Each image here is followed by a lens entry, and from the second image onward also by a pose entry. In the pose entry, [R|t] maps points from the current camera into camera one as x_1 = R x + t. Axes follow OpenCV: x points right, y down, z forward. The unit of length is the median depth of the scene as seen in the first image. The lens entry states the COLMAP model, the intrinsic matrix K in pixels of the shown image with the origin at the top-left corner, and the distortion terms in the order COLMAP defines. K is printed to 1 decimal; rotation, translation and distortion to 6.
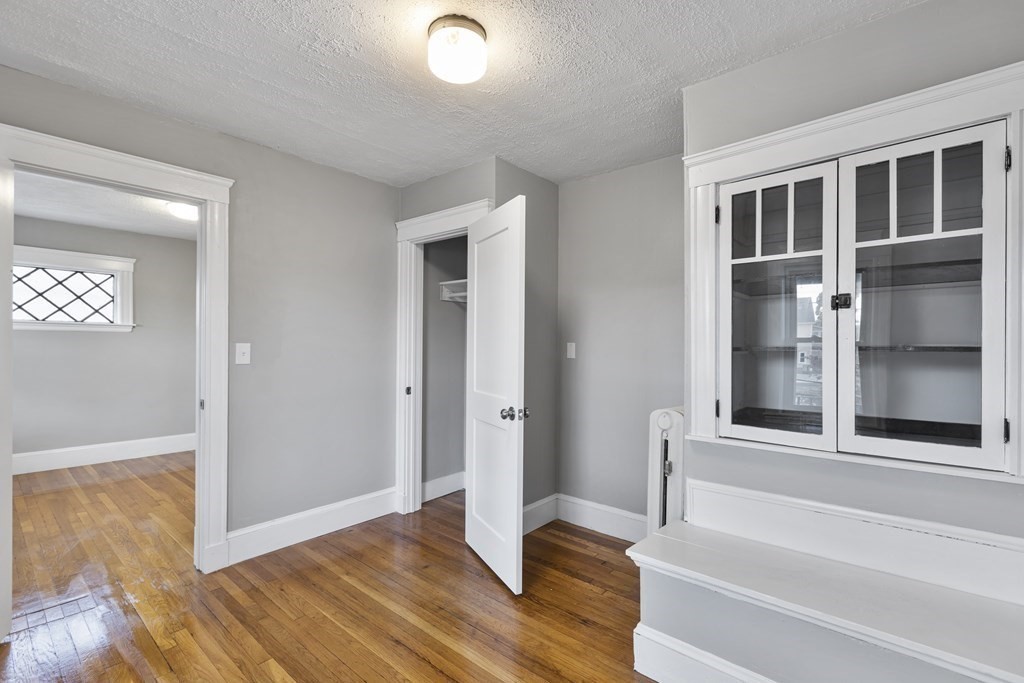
lens RADIAL K [[453.6, 0, 512.0], [0, 453.6, 341.5], [0, 0, 1]] dist [-0.000127, 0.000120]
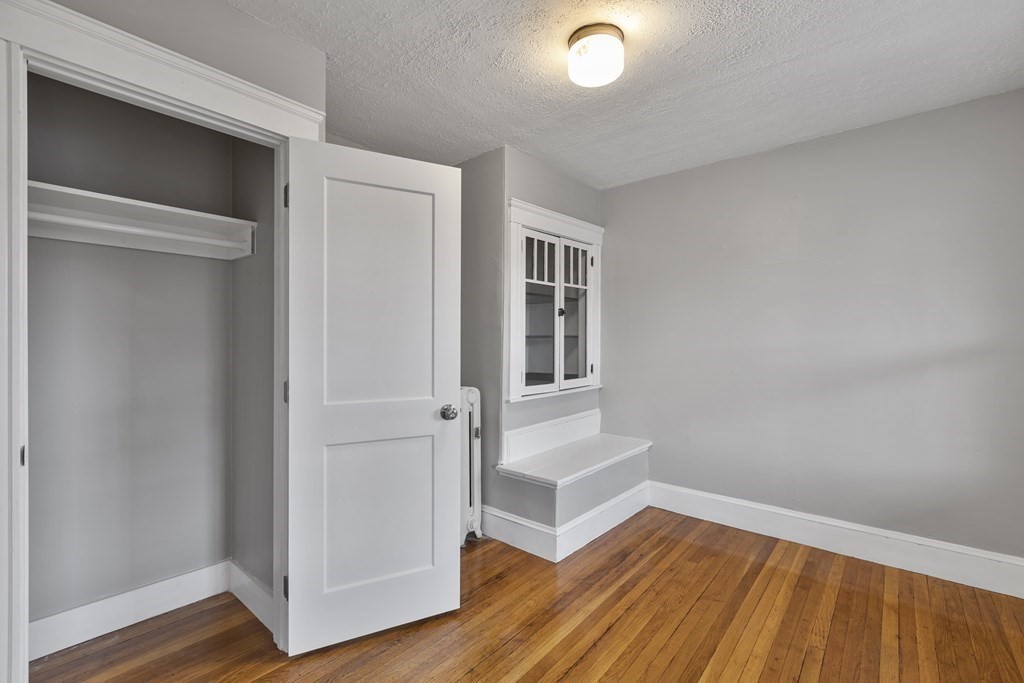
lens RADIAL K [[453.6, 0, 512.0], [0, 453.6, 341.5], [0, 0, 1]] dist [-0.000127, 0.000120]
pose [[-0.001838, -0.010790, 0.999940, -1.123678], [-0.008172, 0.999909, 0.010775, 0.016340], [-0.999965, -0.008152, -0.001926, 1.130959]]
